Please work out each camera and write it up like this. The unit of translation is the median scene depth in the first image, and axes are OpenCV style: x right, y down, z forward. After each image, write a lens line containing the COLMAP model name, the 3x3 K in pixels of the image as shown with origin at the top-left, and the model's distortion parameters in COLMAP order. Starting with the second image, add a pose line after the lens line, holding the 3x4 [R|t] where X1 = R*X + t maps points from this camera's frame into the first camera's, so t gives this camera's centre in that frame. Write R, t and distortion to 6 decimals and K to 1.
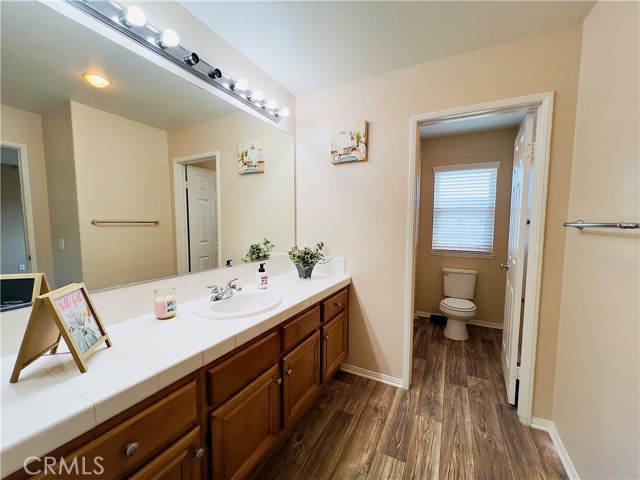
lens RADIAL K [[255.7, 0, 320.2], [0, 255.7, 242.0], [0, 0, 1]] dist [0.002422, 0.000305]
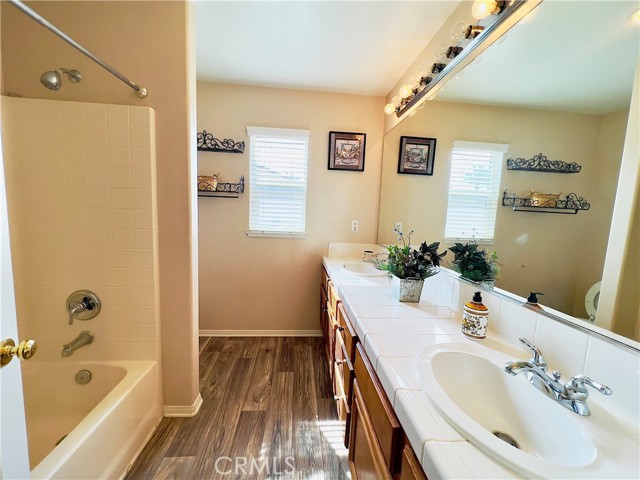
lens RADIAL K [[255.7, 0, 319.3], [0, 255.7, 239.5], [0, 0, 1]] dist [0.002422, 0.000305]
pose [[0.842050, -0.031908, 0.538455, -0.275497], [0.006353, 0.998766, 0.049251, 0.021354], [-0.539362, -0.038051, 0.841214, -0.260826]]
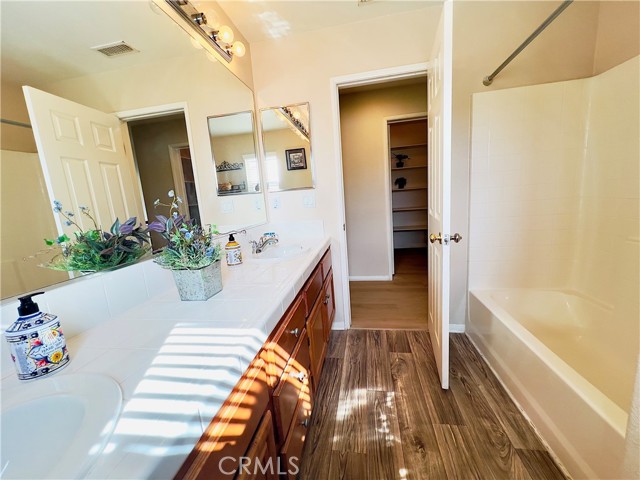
lens RADIAL K [[255.7, 0, 322.0], [0, 255.7, 239.2], [0, 0, 1]] dist [0.002422, 0.000305]
pose [[-0.948257, 0.114303, -0.296215, 0.671462], [0.042109, 0.969984, 0.239496, -0.048508], [0.314699, 0.214630, -0.924607, 1.589433]]
